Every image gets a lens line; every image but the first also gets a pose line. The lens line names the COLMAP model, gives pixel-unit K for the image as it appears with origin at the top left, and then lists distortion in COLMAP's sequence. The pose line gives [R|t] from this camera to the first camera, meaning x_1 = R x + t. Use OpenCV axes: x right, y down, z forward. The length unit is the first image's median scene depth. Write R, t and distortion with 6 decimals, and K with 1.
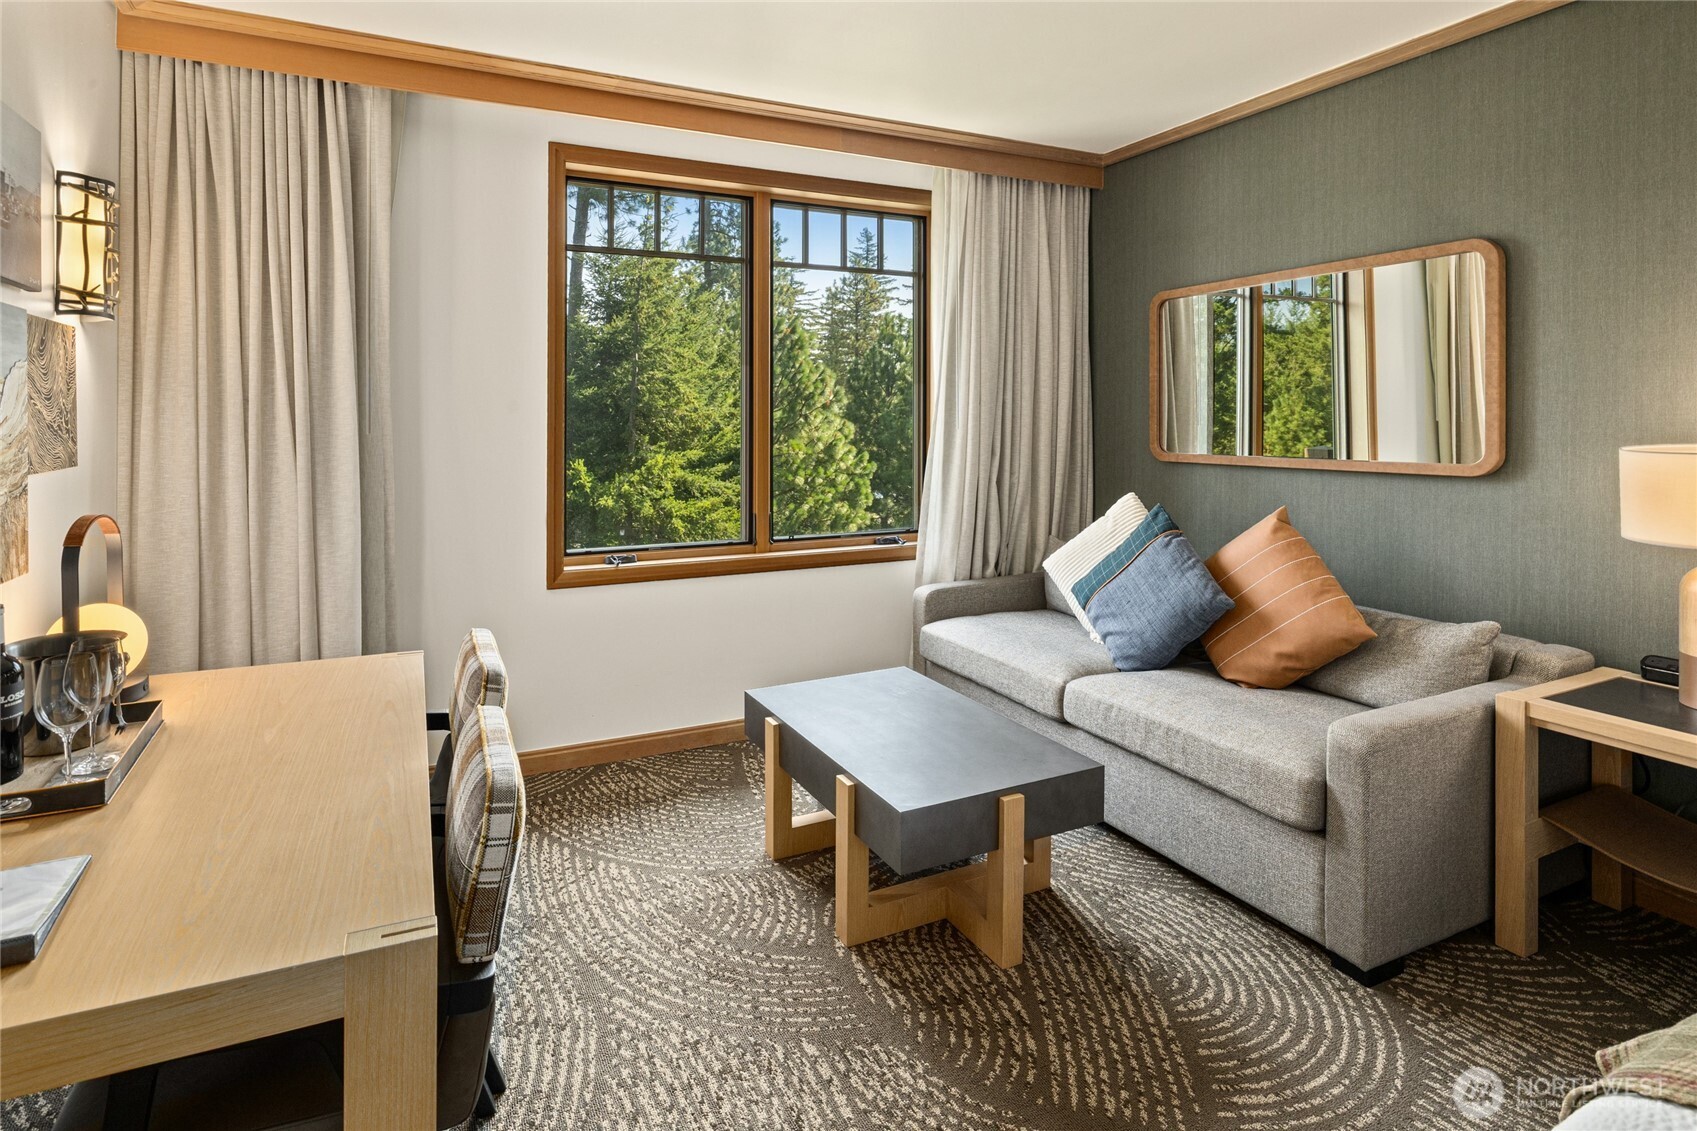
lens RADIAL K [[842.7, 0, 789.0], [0, 842.7, 413.8], [0, 0, 1]] dist [-0.006657, 0.003049]
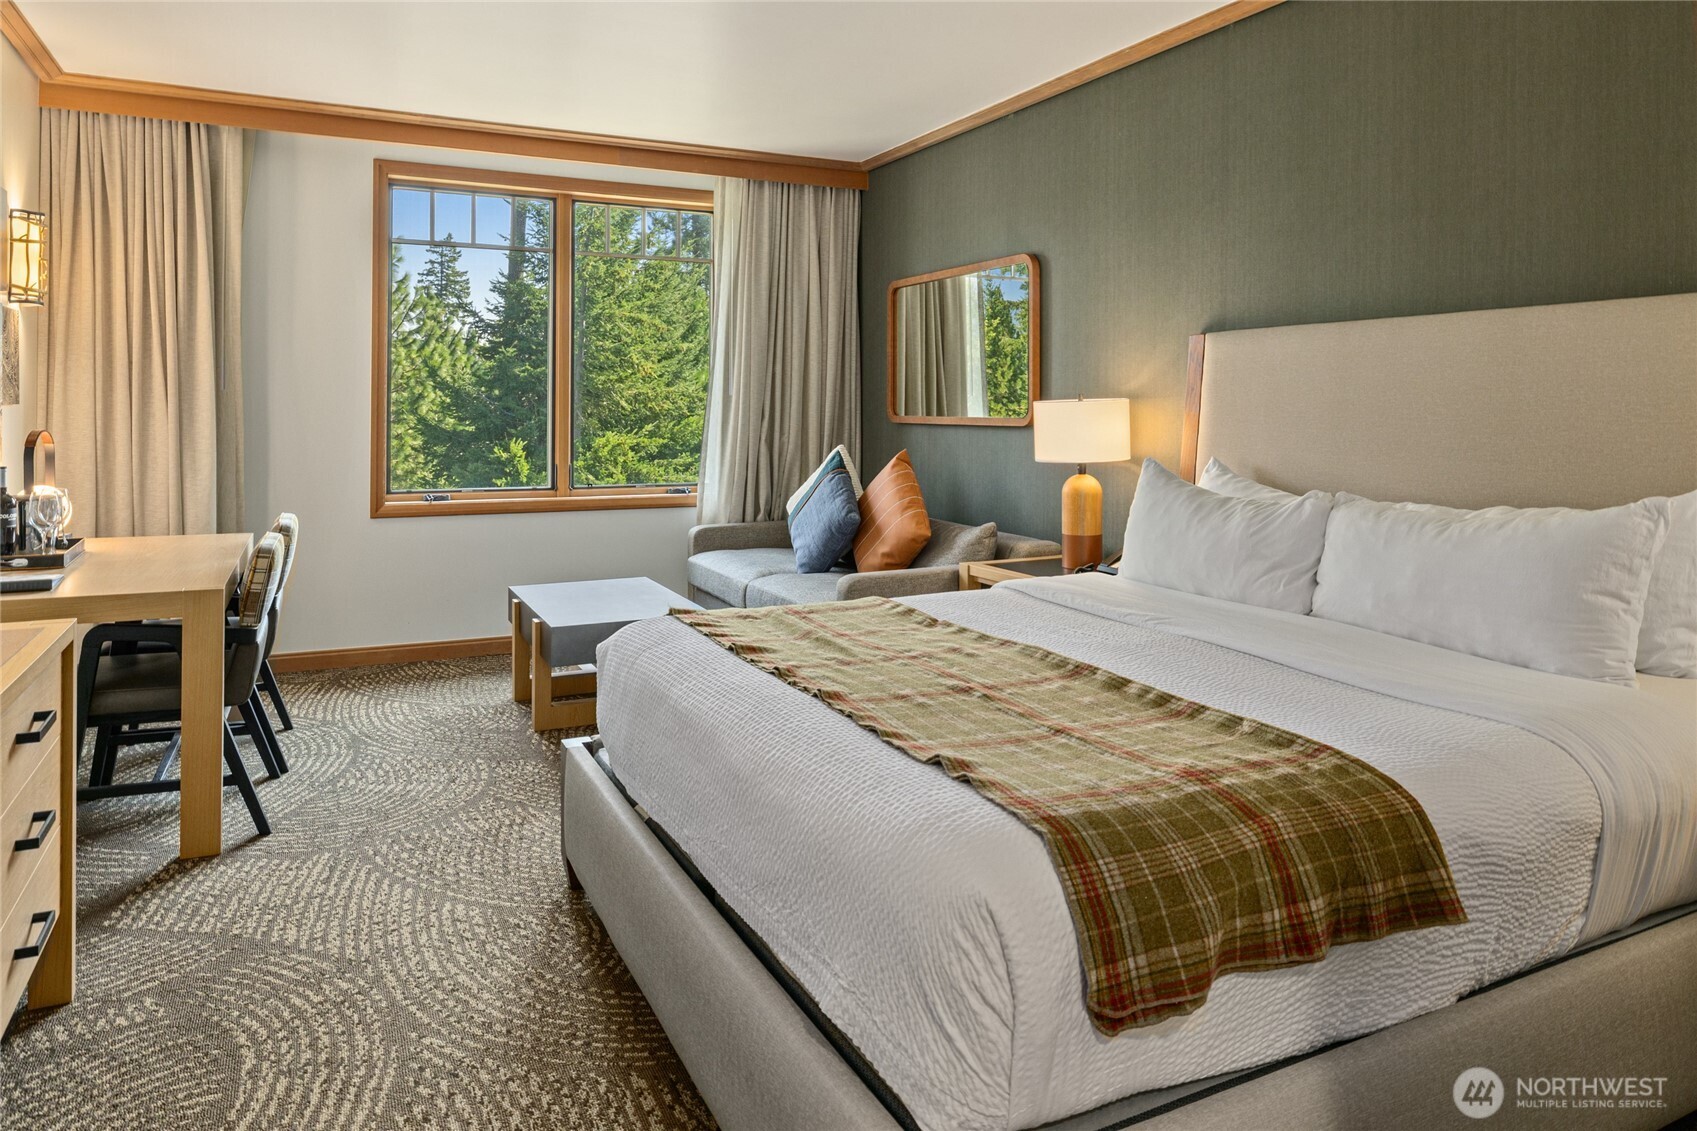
lens RADIAL K [[1118.1, 0, 838.2], [0, 1118.1, 403.7], [0, 0, 1]] dist [0.006297, -0.002918]
pose [[0.999944, 0.009064, 0.005382, 0.445071], [-0.009071, 0.999958, 0.001252, 0.034165], [-0.005370, -0.001301, 0.999985, -0.744249]]
